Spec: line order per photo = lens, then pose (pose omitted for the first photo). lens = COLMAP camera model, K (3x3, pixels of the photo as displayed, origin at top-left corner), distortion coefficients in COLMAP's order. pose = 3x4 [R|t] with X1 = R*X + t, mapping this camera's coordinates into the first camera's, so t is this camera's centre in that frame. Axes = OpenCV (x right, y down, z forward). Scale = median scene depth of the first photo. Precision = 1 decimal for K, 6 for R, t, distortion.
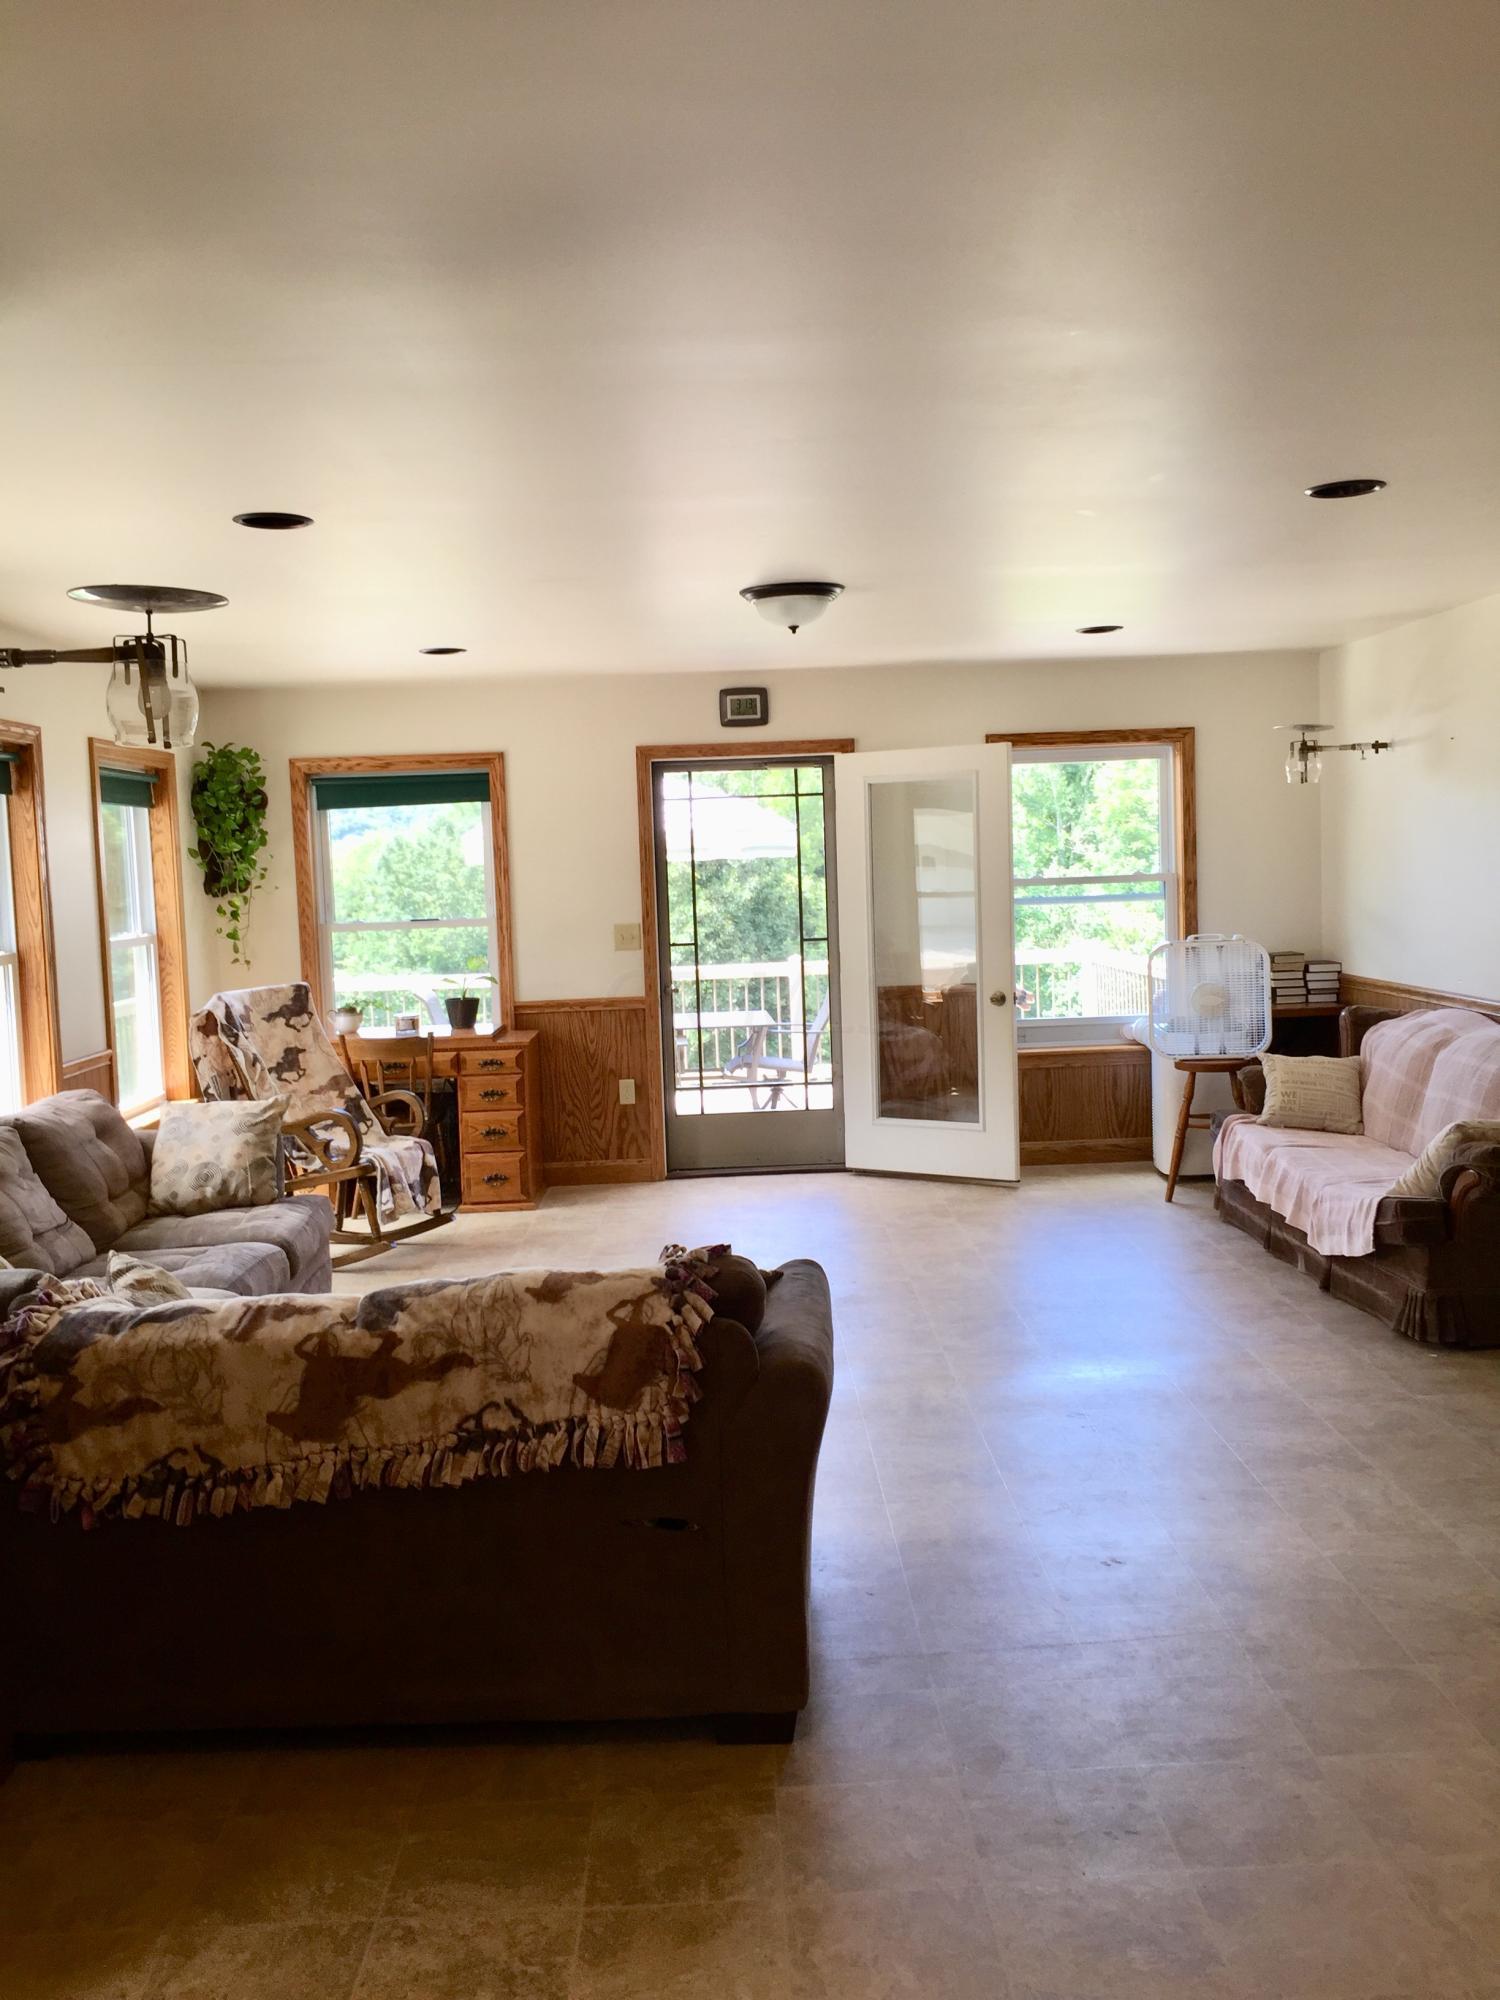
lens RADIAL K [[1720.3, 0, 749.8], [0, 1720.3, 993.4], [0, 0, 1]] dist [0.083234, -0.097253]
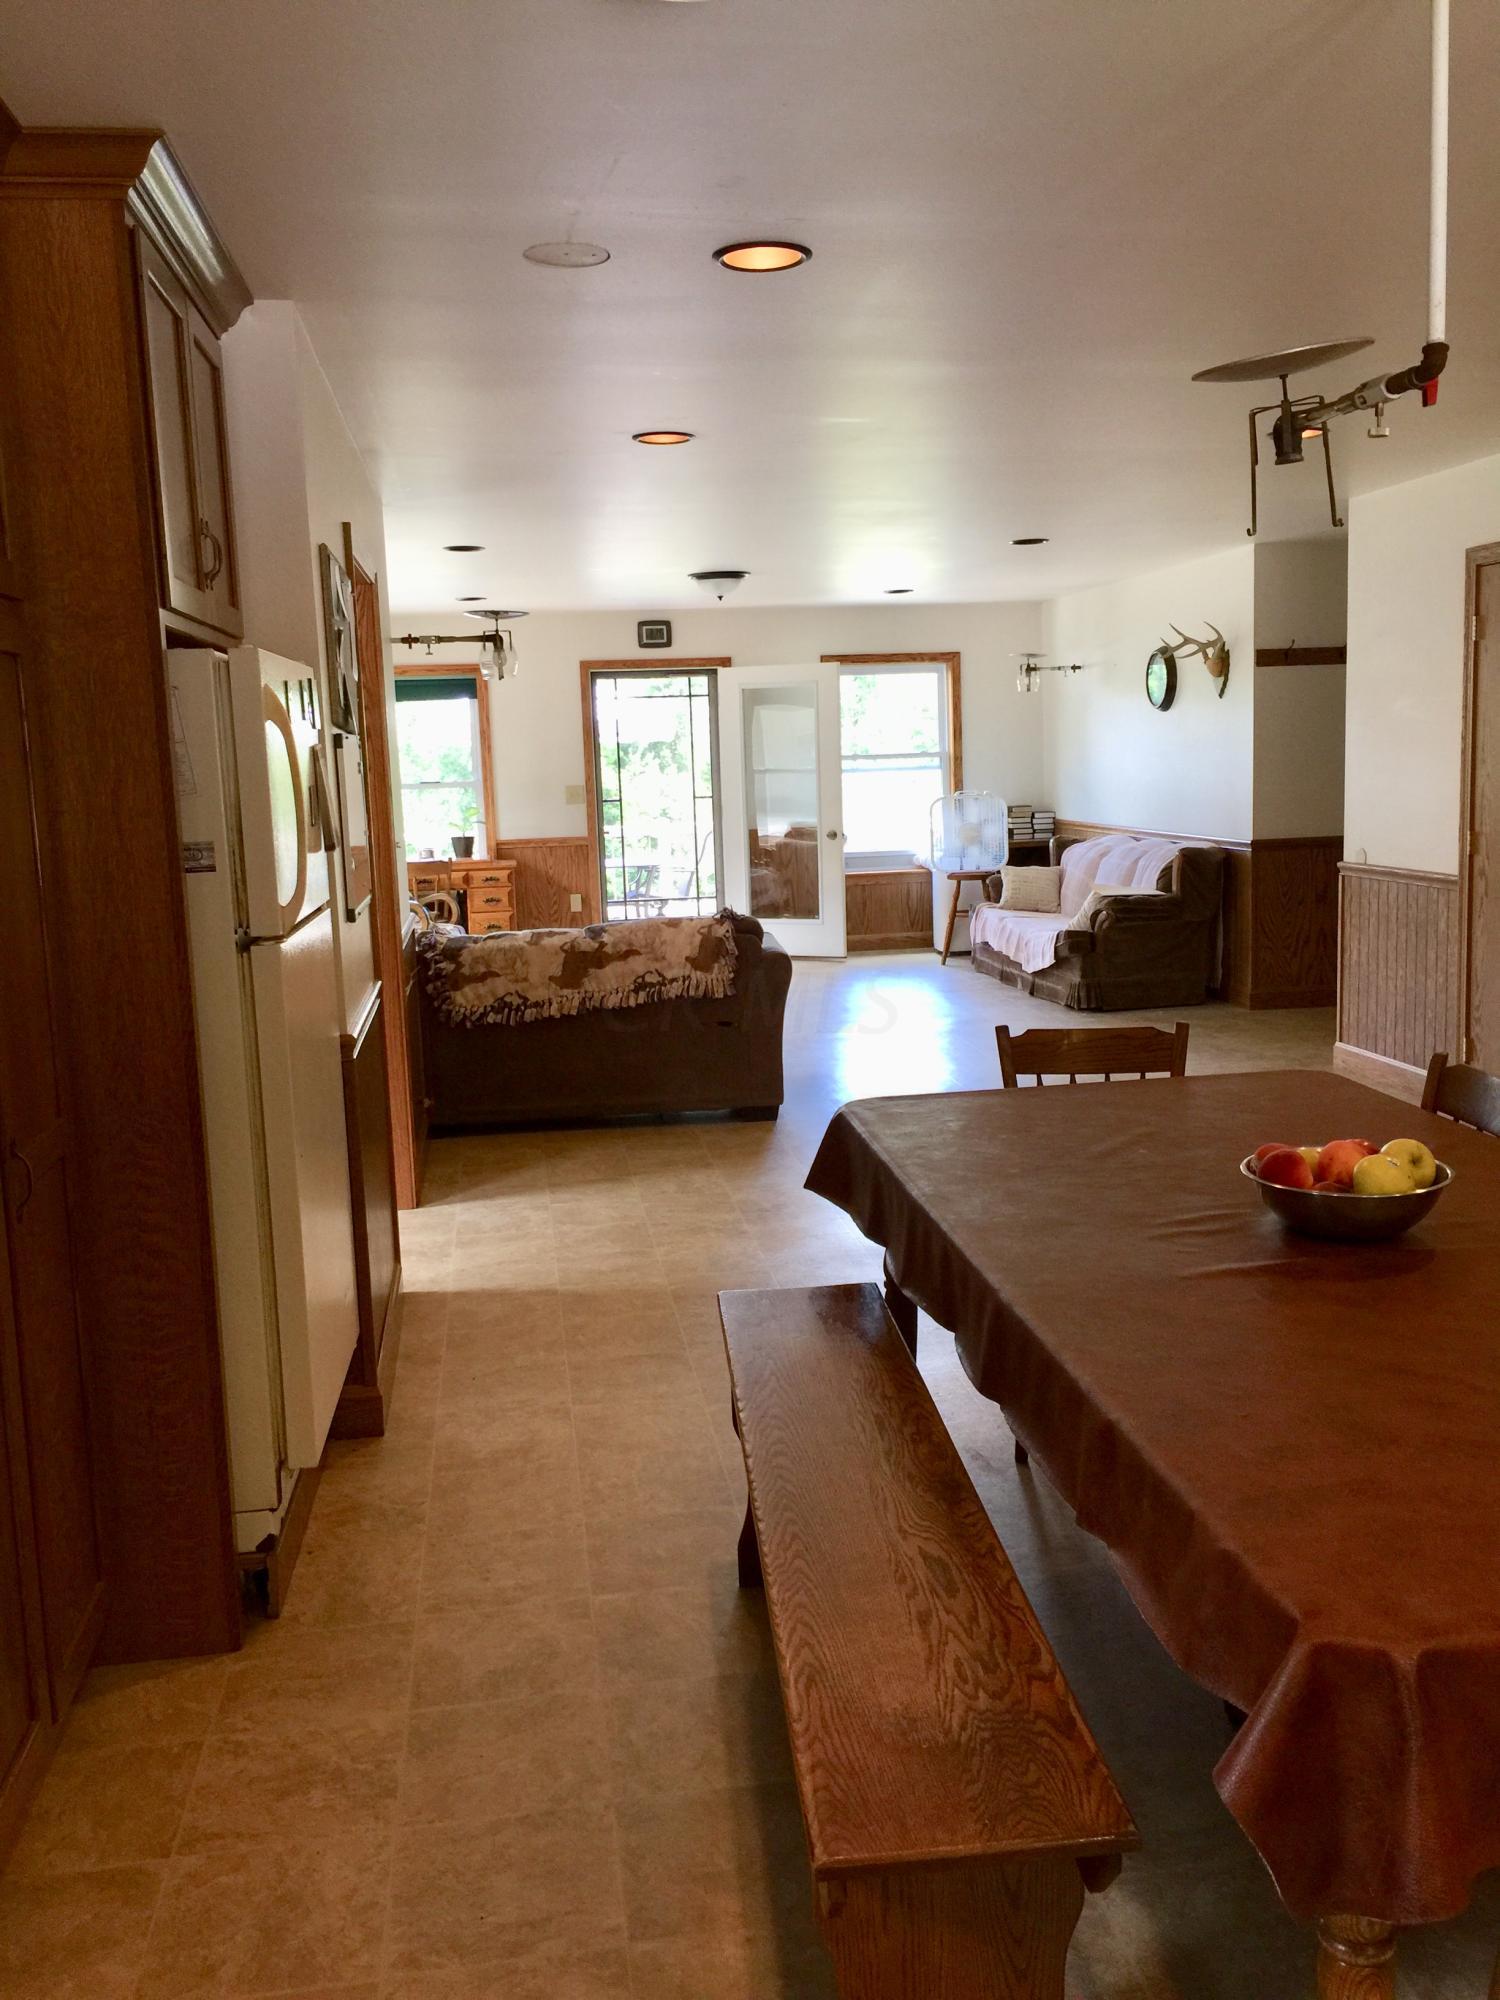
lens RADIAL K [[1720.3, 0, 782.0], [0, 1720.3, 948.5], [0, 0, 1]] dist [0.083234, -0.097253]
pose [[0.990107, -0.012253, 0.139779, -0.110956], [0.007322, 0.999334, 0.035737, 0.048702], [-0.140123, -0.034360, 0.989538, -0.482441]]
